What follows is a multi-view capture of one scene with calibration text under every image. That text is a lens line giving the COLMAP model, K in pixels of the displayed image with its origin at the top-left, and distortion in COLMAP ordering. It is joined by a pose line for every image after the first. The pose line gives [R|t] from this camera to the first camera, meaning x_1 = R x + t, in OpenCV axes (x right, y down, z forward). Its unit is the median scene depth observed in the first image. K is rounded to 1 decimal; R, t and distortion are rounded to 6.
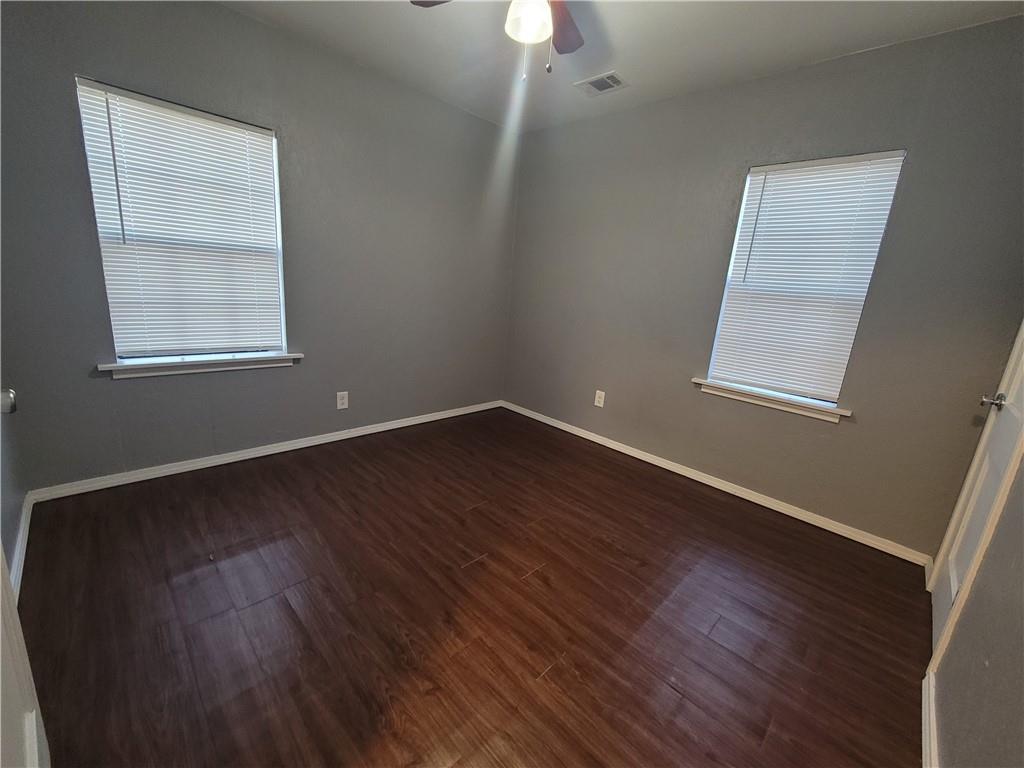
lens RADIAL K [[418.7, 0, 516.6], [0, 418.7, 386.3], [0, 0, 1]] dist [0.000721, 0.000226]
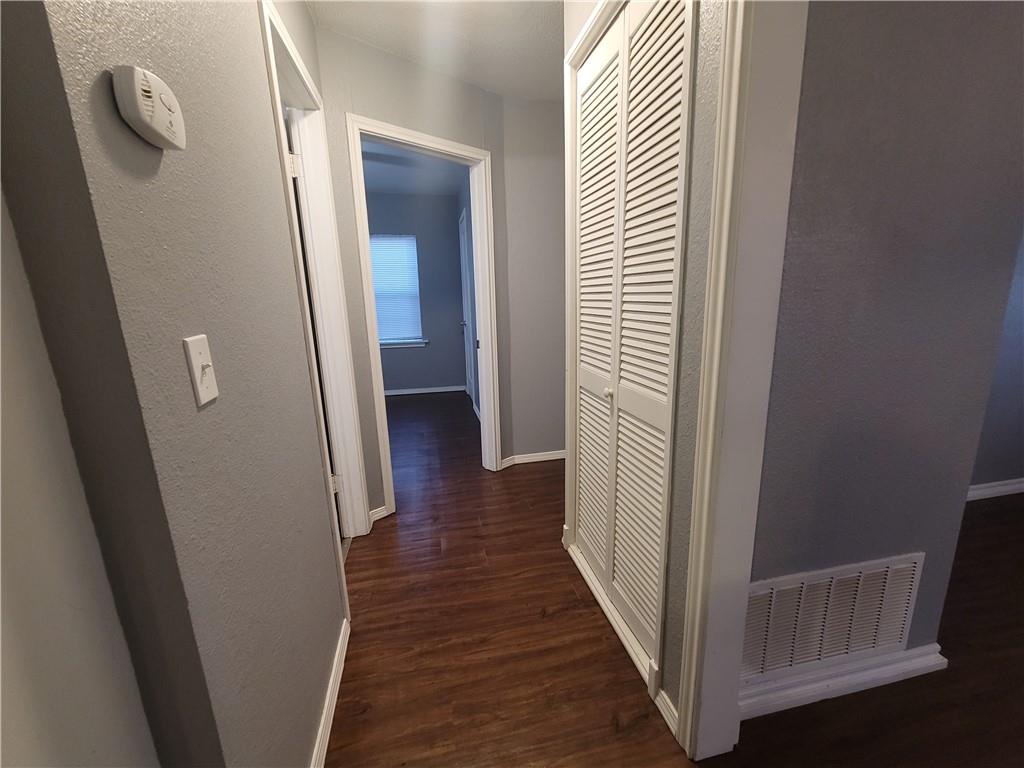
lens RADIAL K [[418.7, 0, 516.6], [0, 418.7, 386.3], [0, 0, 1]] dist [0.000721, 0.000226]
pose [[0.543707, -0.265914, 0.796036, -0.930147], [0.260098, 0.955170, 0.141422, 0.106581], [-0.797955, 0.130155, 0.588496, -0.805619]]
